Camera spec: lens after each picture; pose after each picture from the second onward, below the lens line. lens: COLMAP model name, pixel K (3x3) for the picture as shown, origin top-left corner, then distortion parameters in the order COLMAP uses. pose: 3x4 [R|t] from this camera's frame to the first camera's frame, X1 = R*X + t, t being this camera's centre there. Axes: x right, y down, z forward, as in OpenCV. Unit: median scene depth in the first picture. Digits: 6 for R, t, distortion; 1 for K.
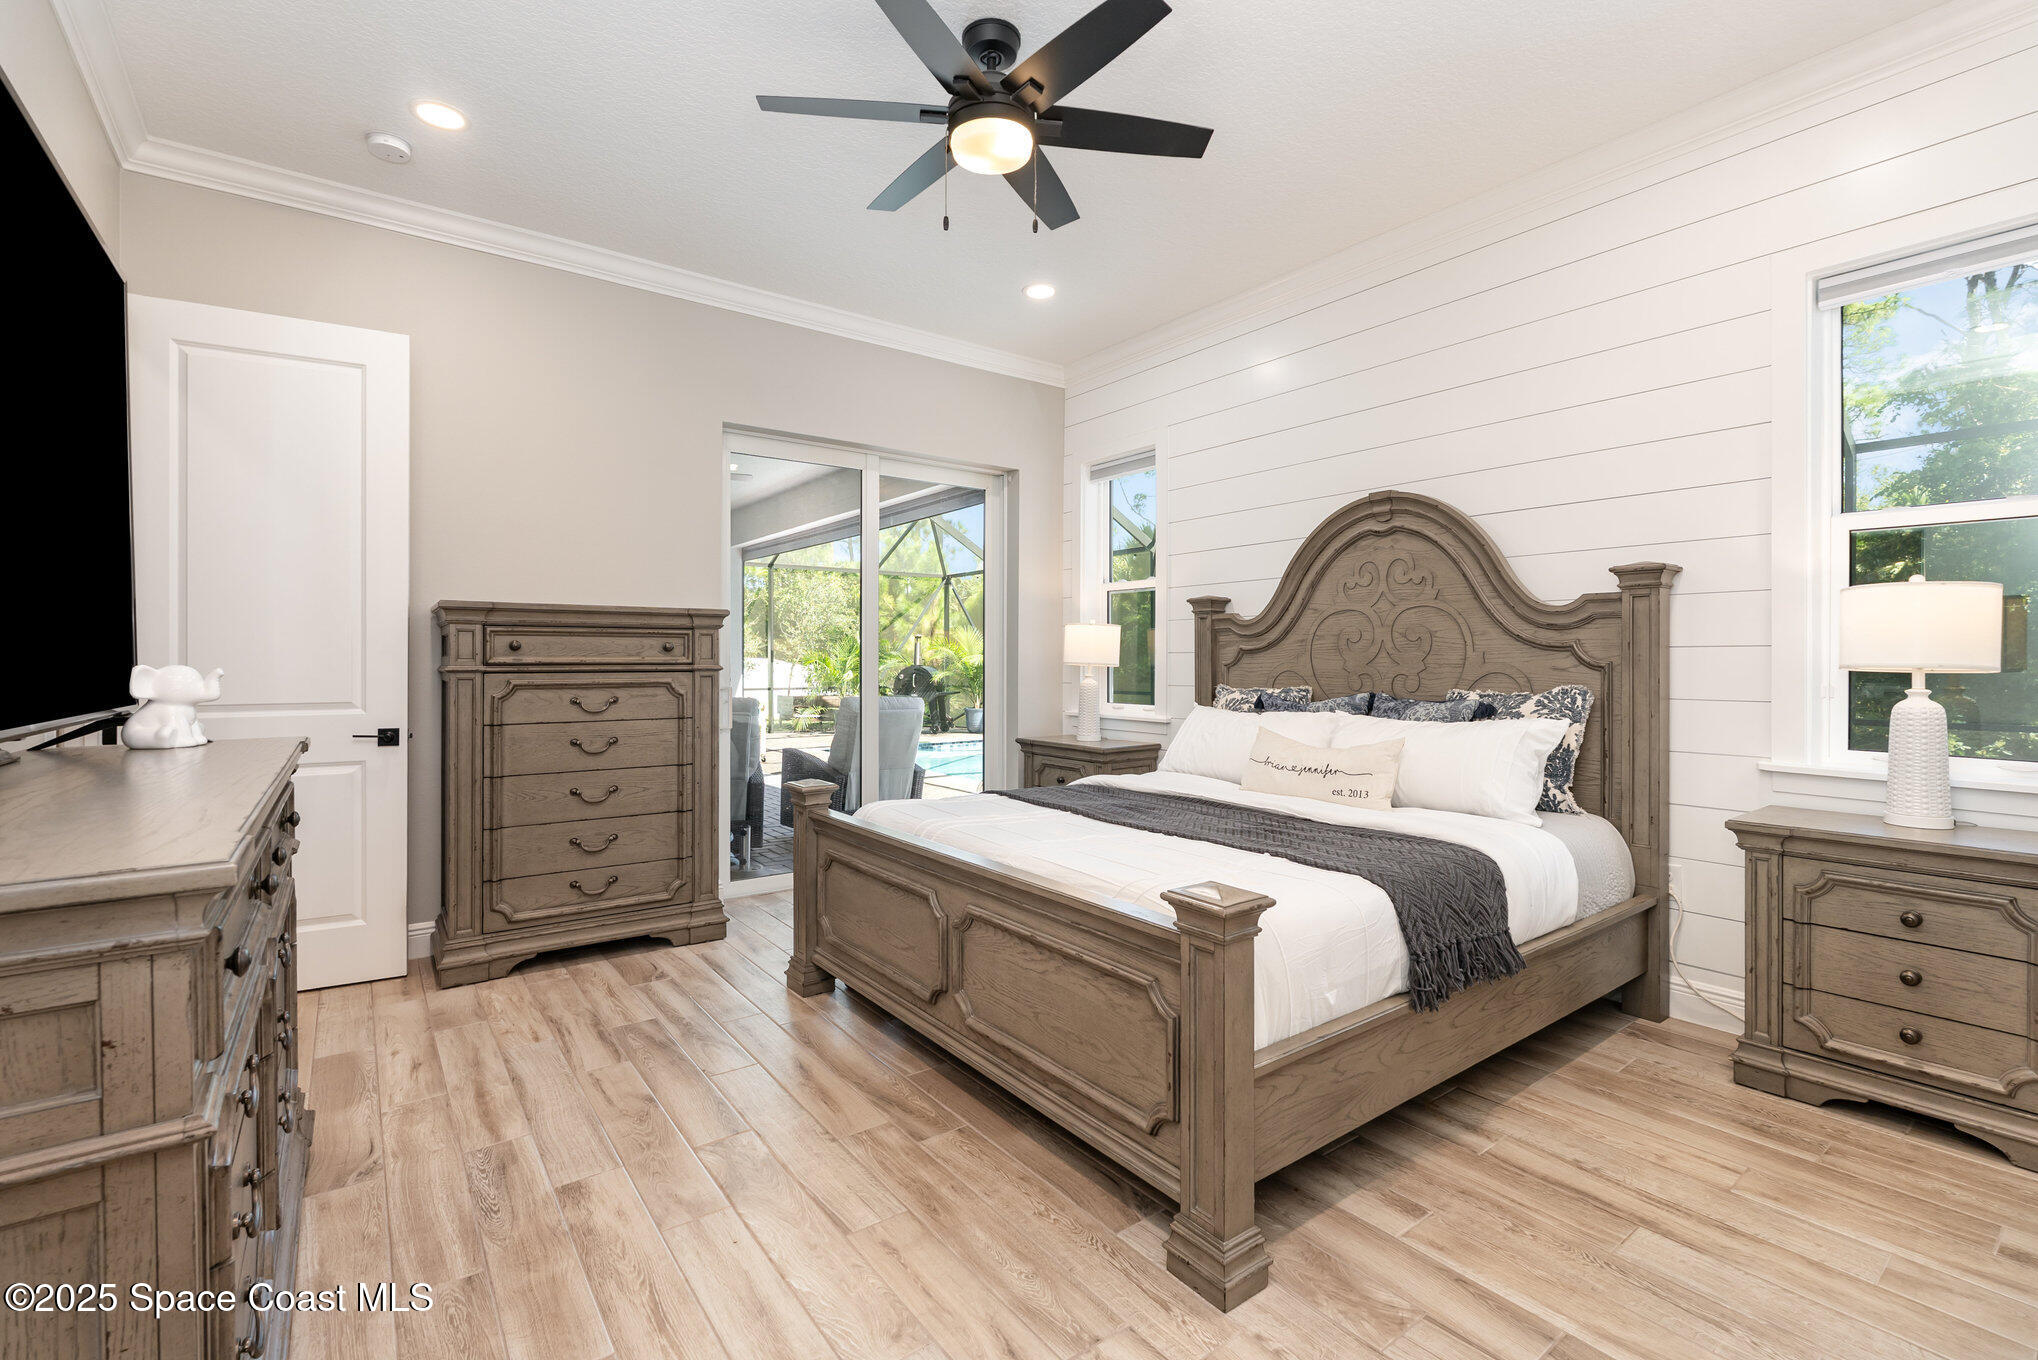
lens RADIAL K [[904.5, 0, 1034.6], [0, 904.5, 673.0], [0, 0, 1]] dist [0.000443, 0.000449]
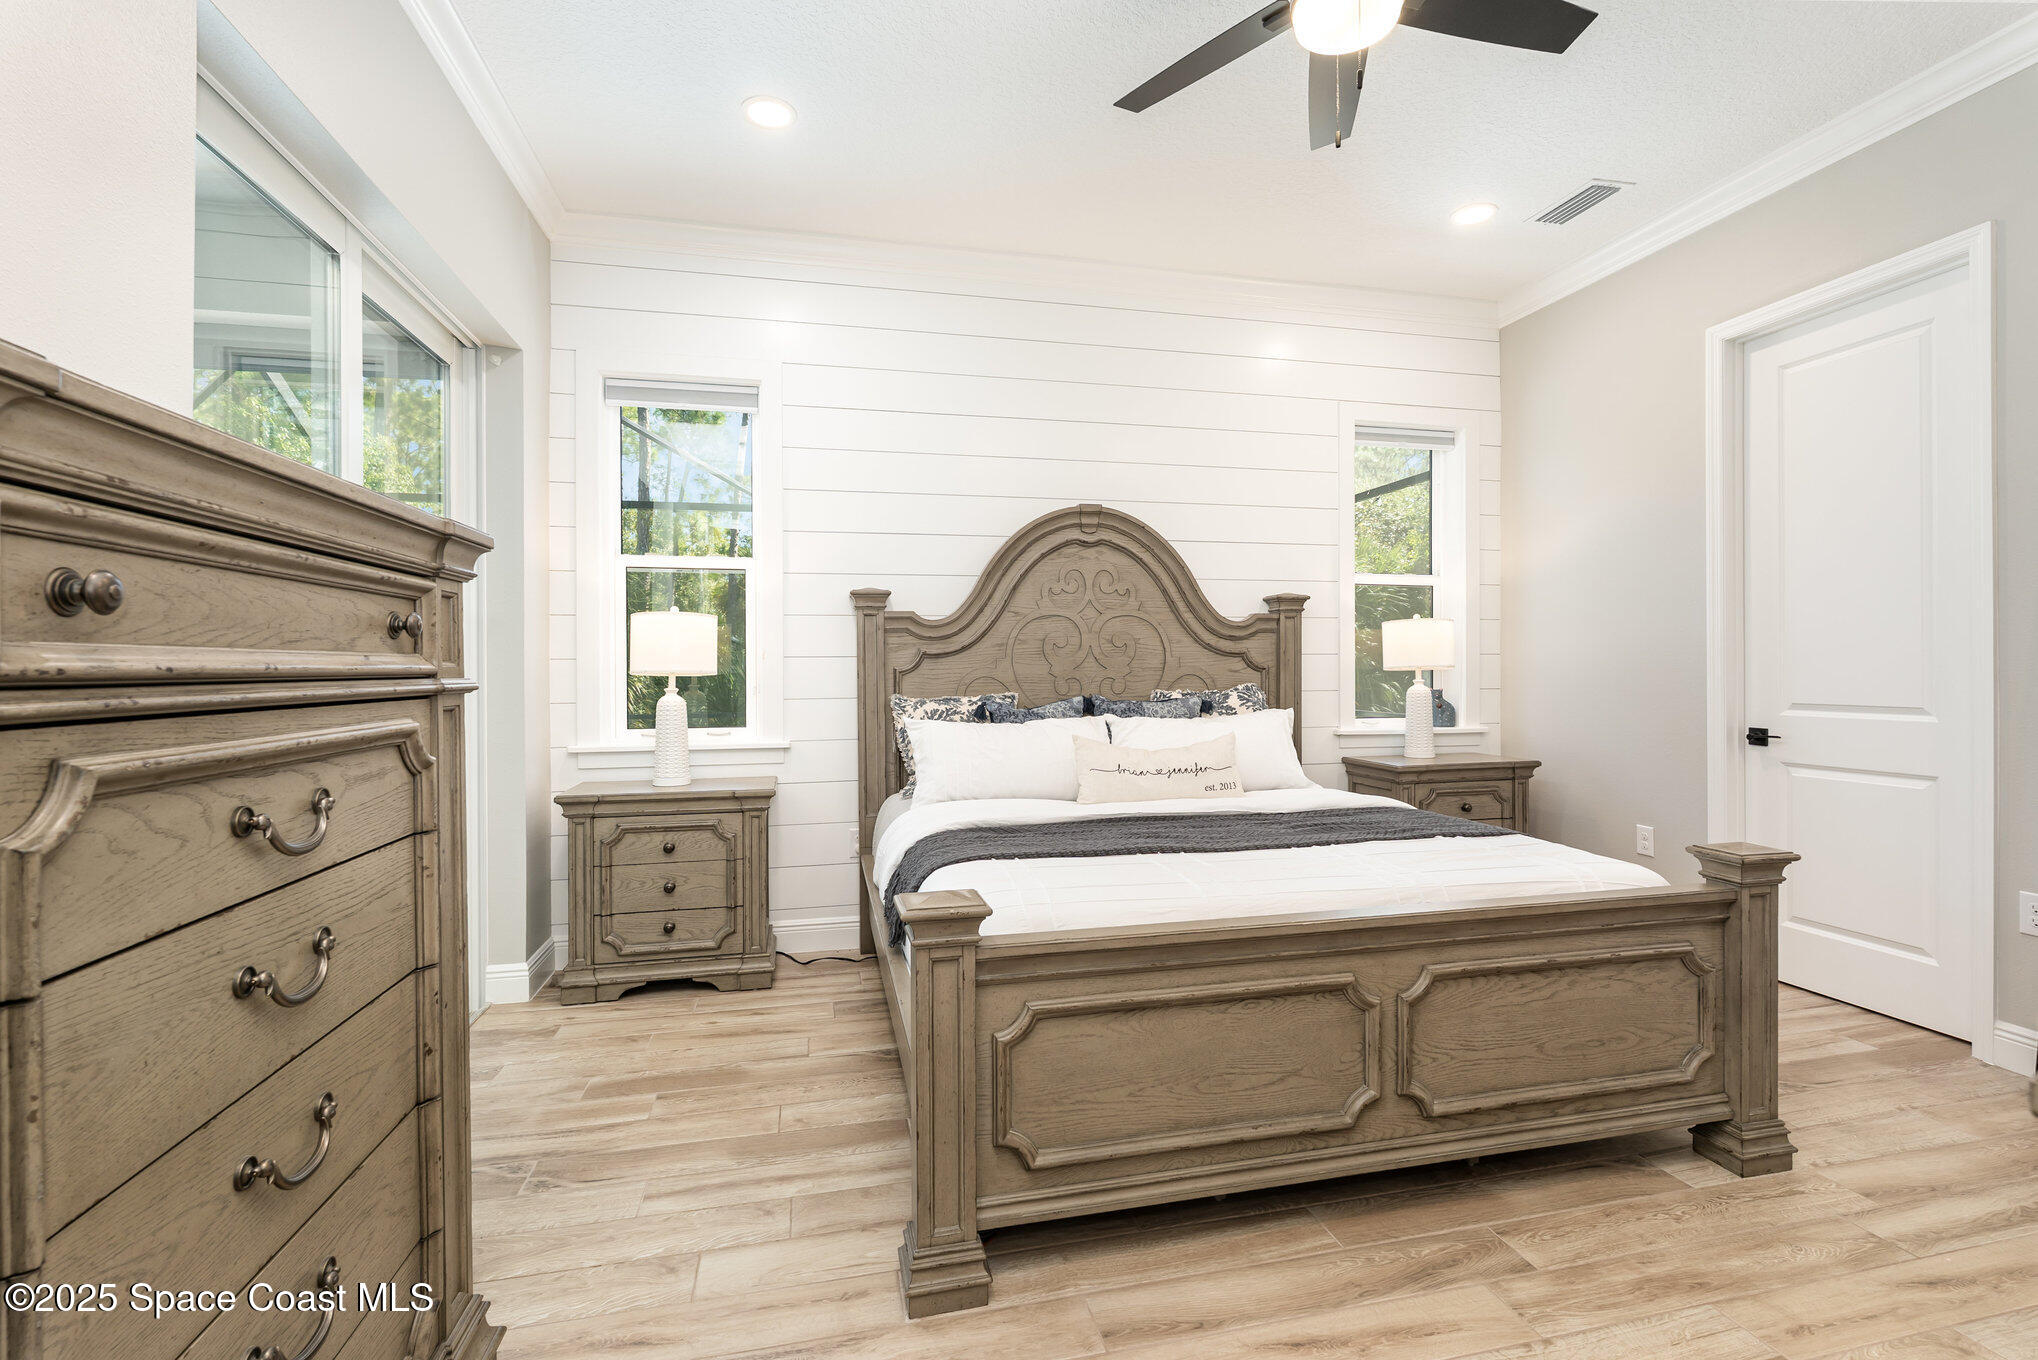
lens RADIAL K [[904.5, 0, 1034.6], [0, 904.5, 673.0], [0, 0, 1]] dist [0.000443, 0.000449]
pose [[0.400201, -0.009140, 0.916382, -0.656846], [0.016240, 0.999864, 0.002881, -0.009027], [-0.916284, 0.013729, 0.400295, 0.689550]]
